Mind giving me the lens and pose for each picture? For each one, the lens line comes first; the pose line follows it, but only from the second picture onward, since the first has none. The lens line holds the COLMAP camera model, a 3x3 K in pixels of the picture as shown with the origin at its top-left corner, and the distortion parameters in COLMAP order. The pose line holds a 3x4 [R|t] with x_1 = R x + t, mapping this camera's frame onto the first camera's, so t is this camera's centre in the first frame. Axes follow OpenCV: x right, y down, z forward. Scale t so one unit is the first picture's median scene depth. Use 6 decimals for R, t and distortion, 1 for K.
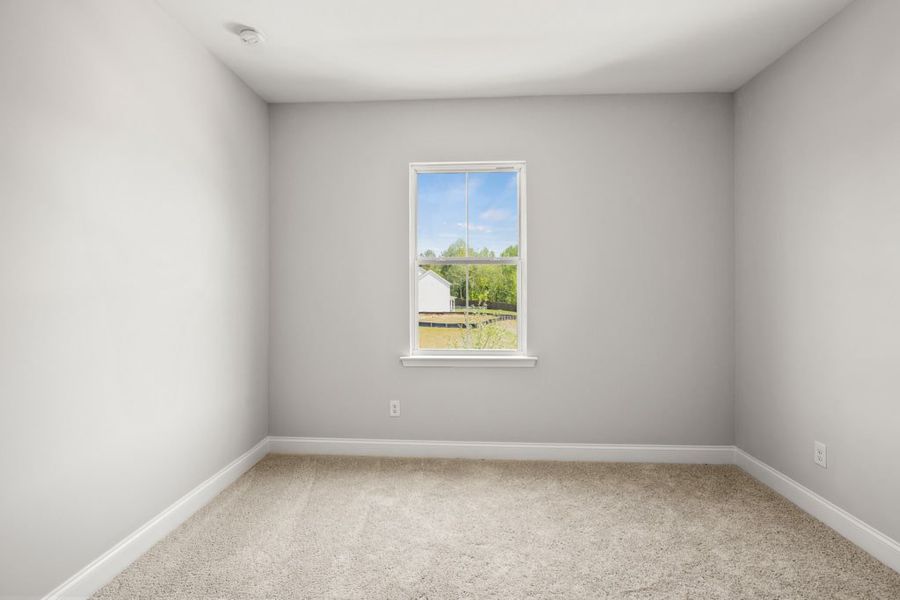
lens RADIAL K [[423.9, 0, 449.2], [0, 423.9, 295.5], [0, 0, 1]] dist [-0.001293, 0.001081]
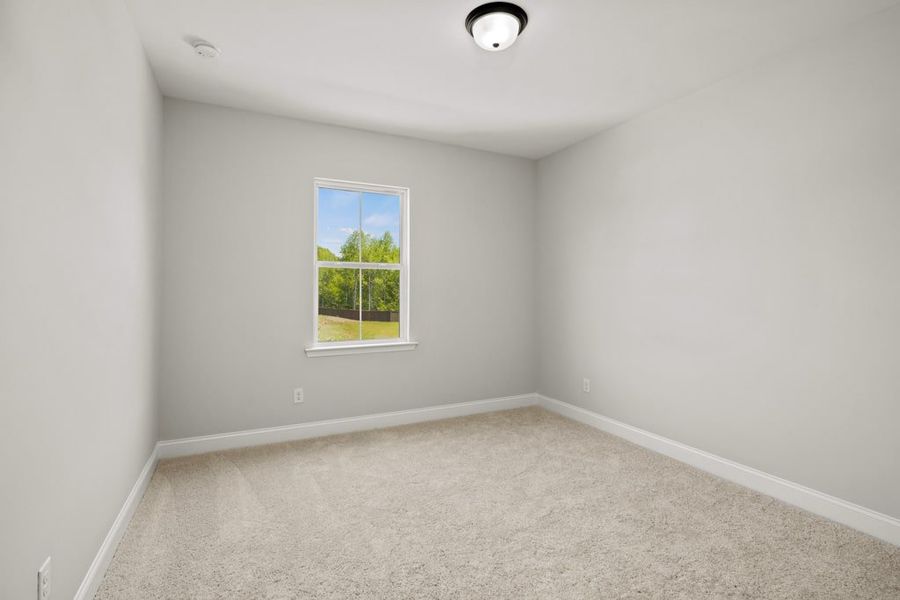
lens RADIAL K [[423.9, 0, 449.6], [0, 423.9, 293.9], [0, 0, 1]] dist [-0.001293, 0.001081]
pose [[0.869334, -0.002683, 0.494218, -0.366297], [0.001990, 0.999996, 0.001928, -0.002787], [-0.494221, -0.000693, 0.869336, -0.178166]]
